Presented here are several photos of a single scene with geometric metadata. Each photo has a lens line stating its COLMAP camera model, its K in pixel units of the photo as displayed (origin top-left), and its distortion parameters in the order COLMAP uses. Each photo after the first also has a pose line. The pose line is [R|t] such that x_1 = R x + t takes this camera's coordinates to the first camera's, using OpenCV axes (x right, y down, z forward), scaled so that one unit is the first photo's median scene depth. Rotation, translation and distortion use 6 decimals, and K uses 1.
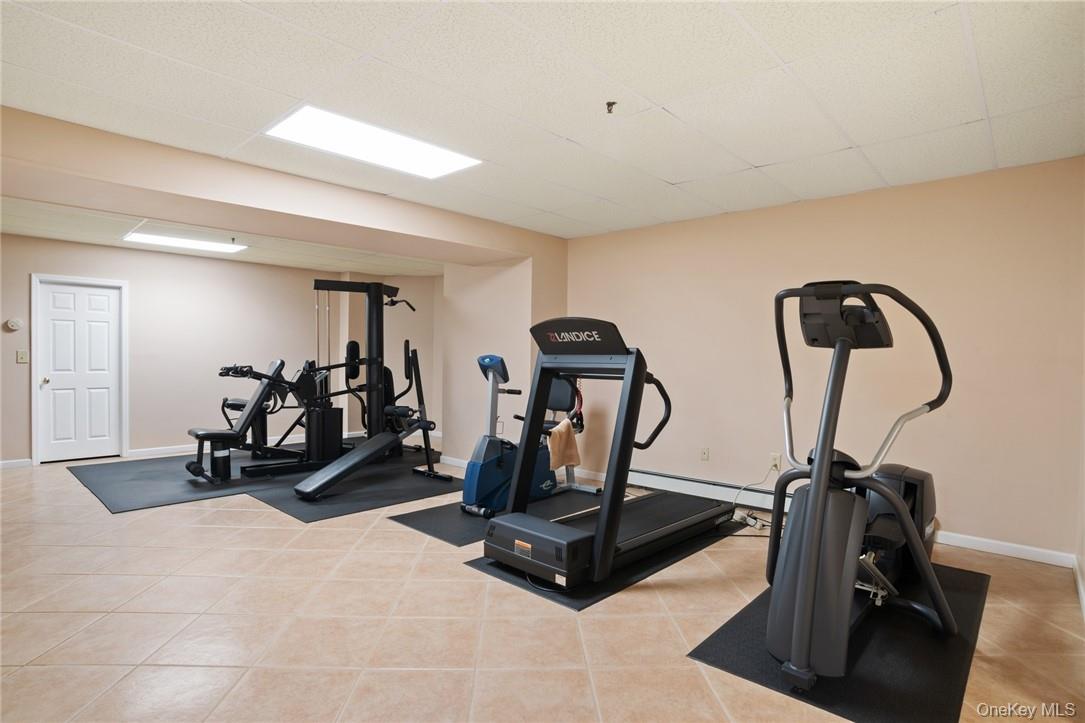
lens RADIAL K [[572.0, 0, 534.6], [0, 572.0, 365.7], [0, 0, 1]] dist [-0.040104, -0.000283]
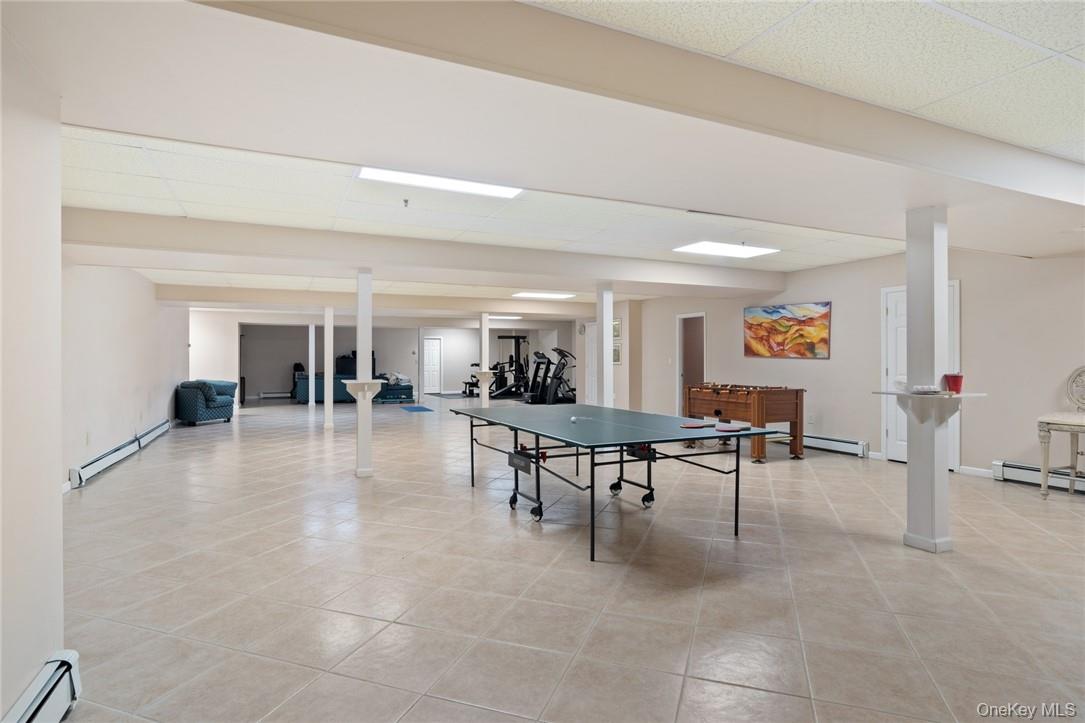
lens RADIAL K [[572.0, 0, 545.0], [0, 572.0, 360.5], [0, 0, 1]] dist [-0.040104, -0.000283]
pose [[0.933987, -0.006786, -0.357241, 0.929387], [0.000924, 0.999862, -0.016577, 0.037587], [0.357305, 0.015152, 0.933865, -1.757570]]
